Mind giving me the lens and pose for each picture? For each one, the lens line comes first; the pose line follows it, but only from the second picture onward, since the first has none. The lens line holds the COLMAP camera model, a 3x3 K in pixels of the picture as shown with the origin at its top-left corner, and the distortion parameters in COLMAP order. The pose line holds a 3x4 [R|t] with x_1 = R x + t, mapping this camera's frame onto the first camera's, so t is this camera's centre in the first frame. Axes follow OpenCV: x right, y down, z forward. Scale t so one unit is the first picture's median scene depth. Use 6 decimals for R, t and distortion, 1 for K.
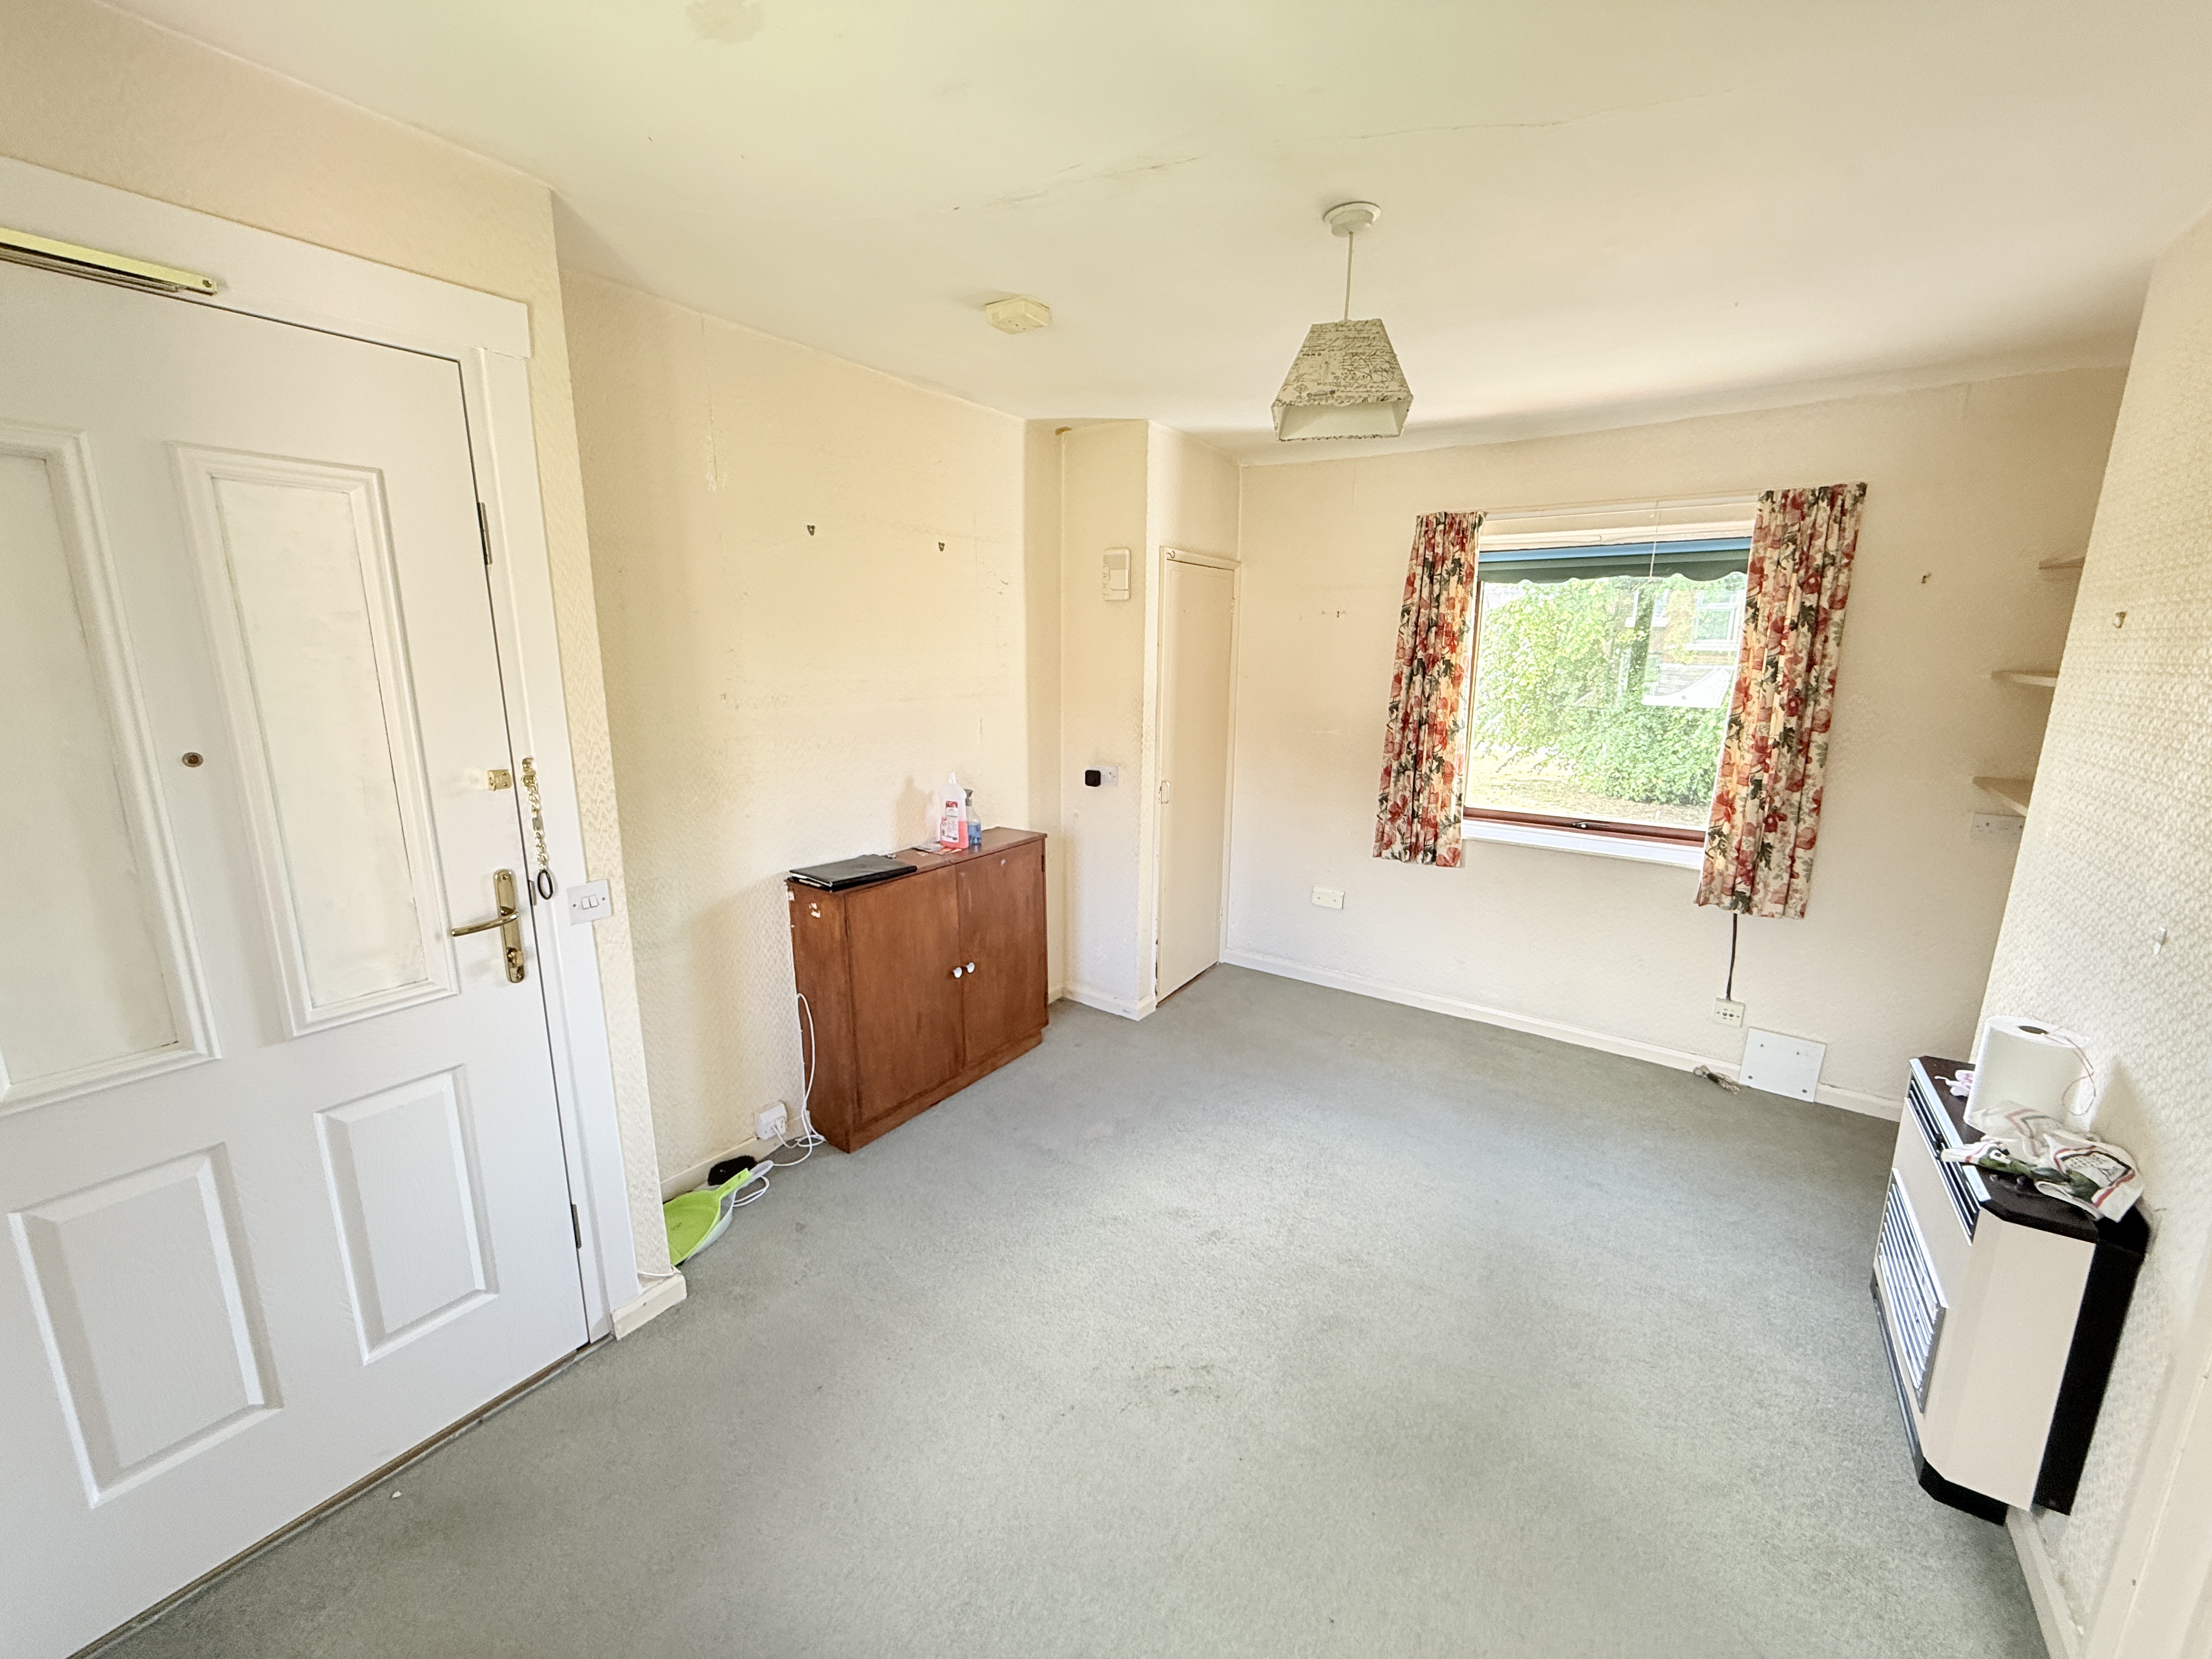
lens RADIAL K [[874.3, 0, 1101.6], [0, 874.3, 828.7], [0, 0, 1]] dist [-0.000608, 0.000082]
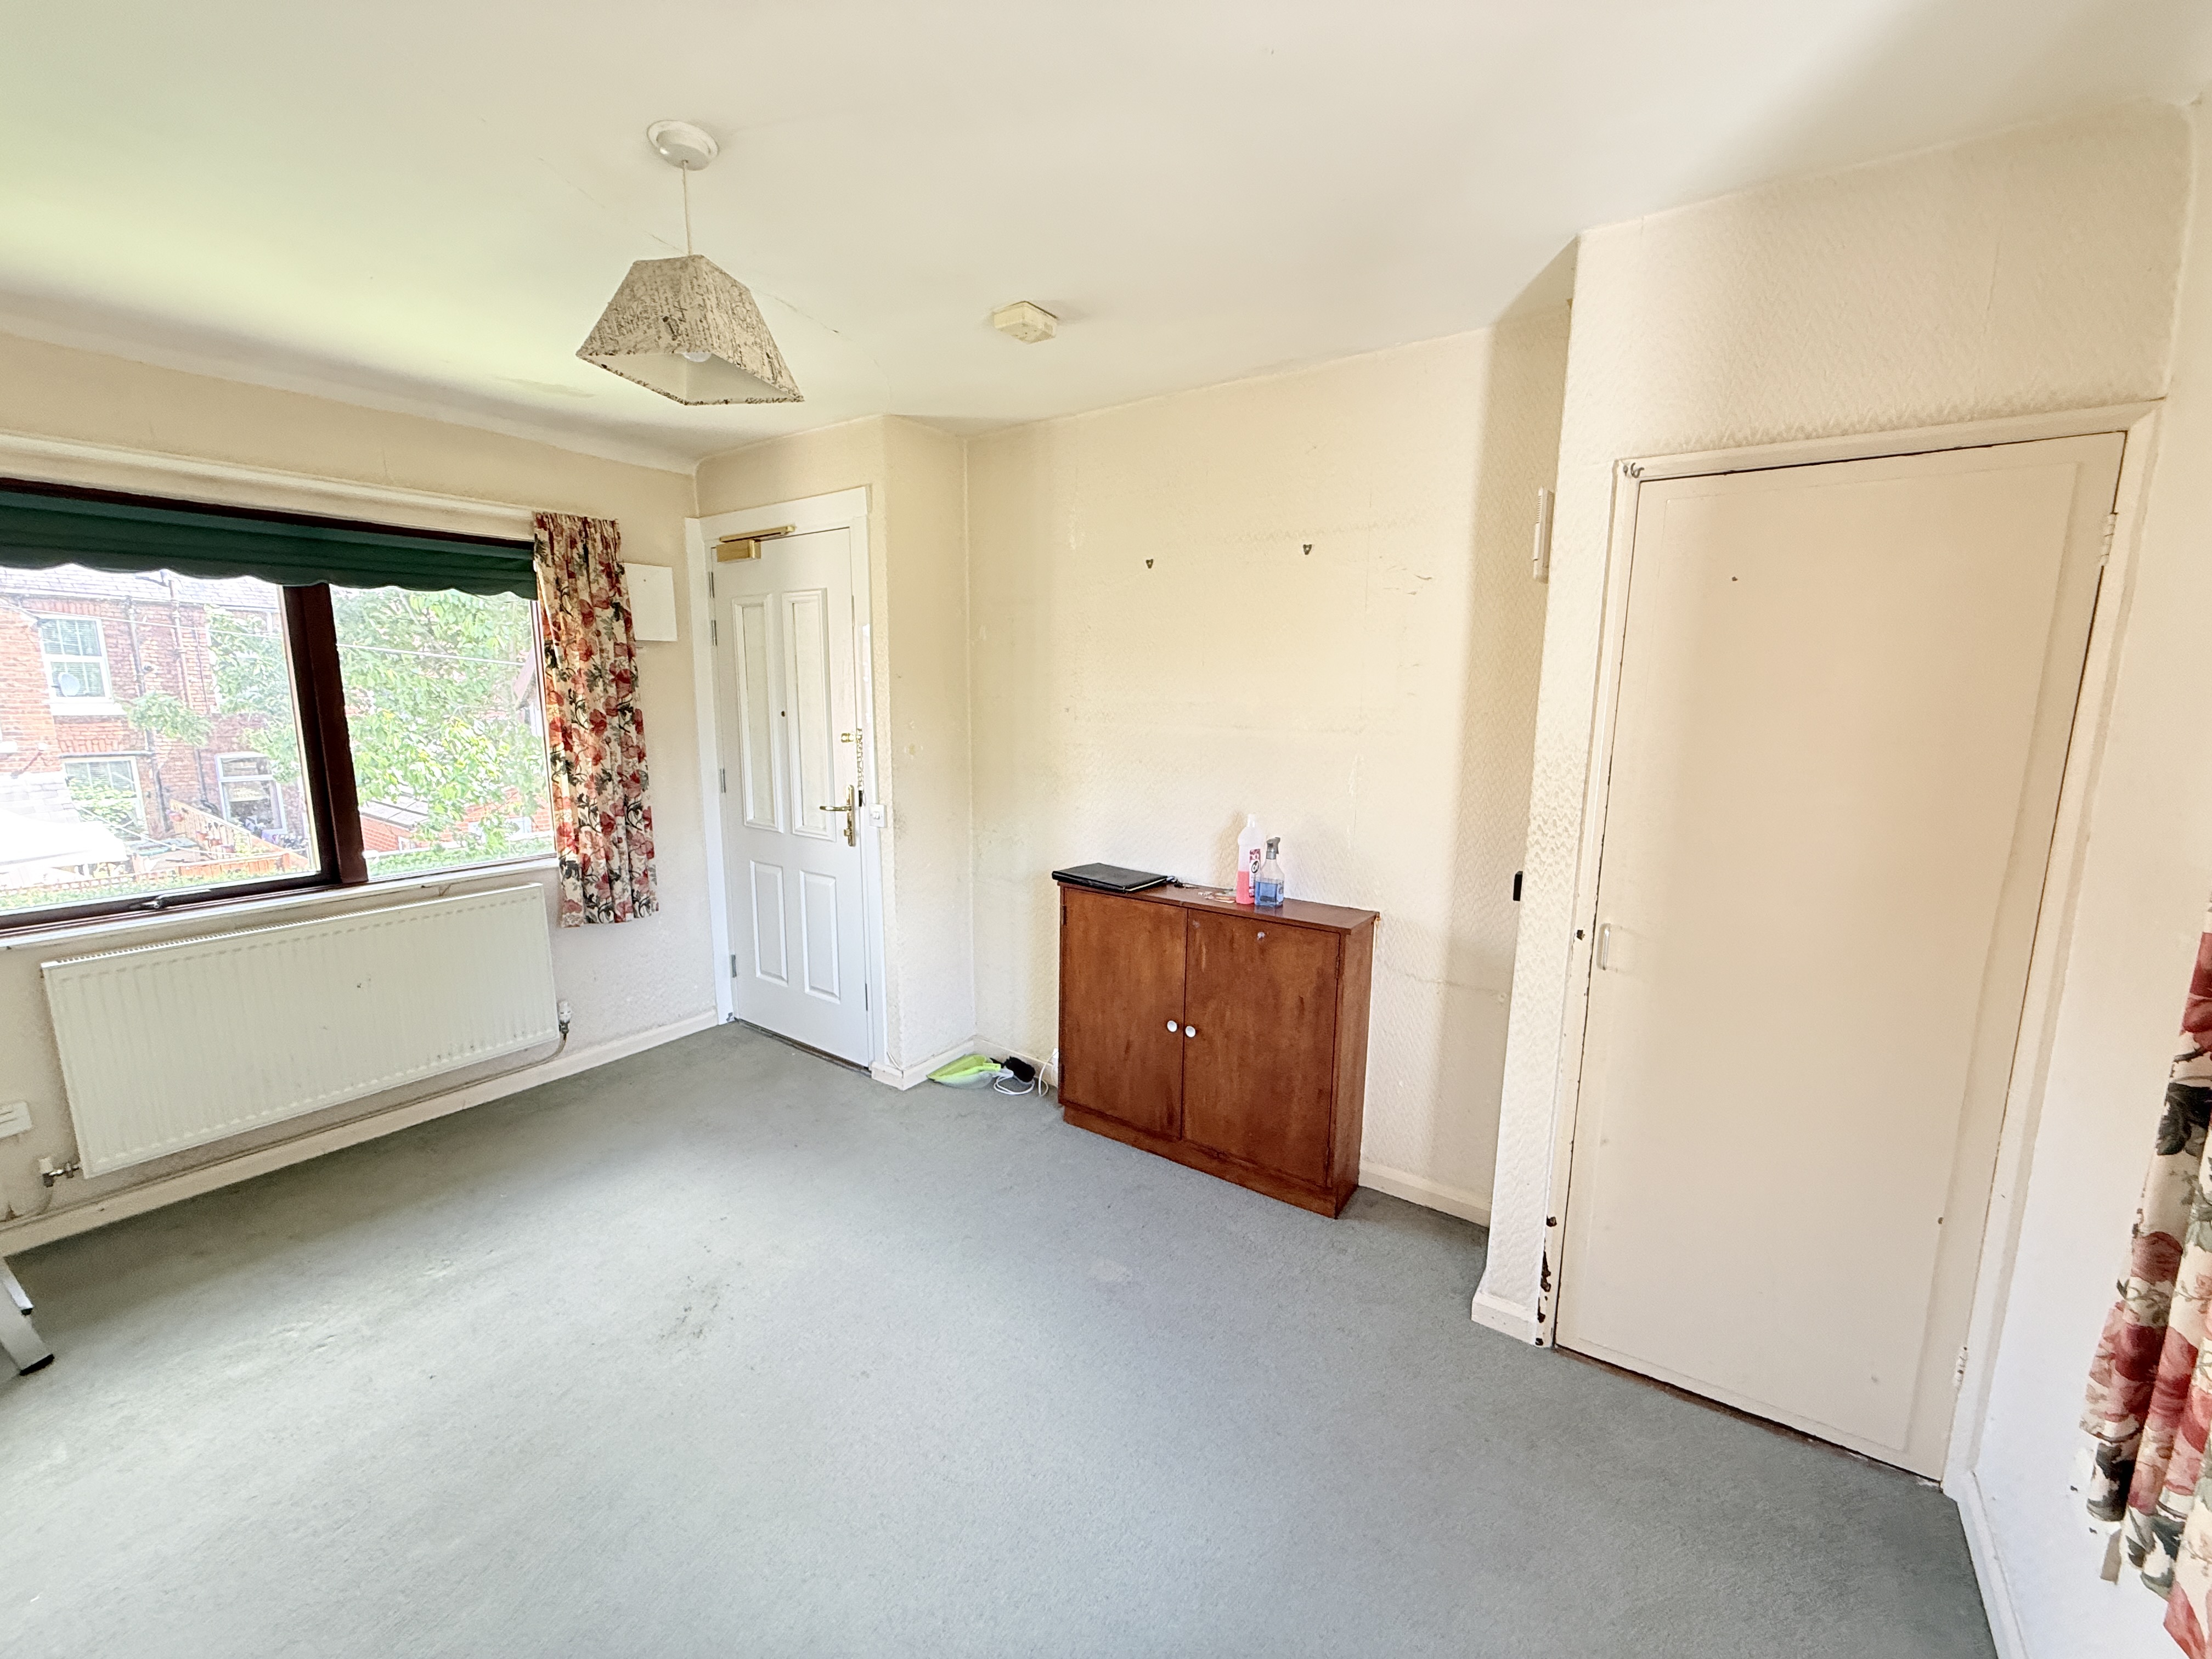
lens RADIAL K [[874.3, 0, 1103.9], [0, 874.3, 827.0], [0, 0, 1]] dist [-0.000608, 0.000082]
pose [[-0.005530, 0.148889, -0.988838, 0.711557], [-0.212993, 0.965987, 0.146639, -0.154233], [0.977038, 0.211427, 0.026371, 0.882412]]
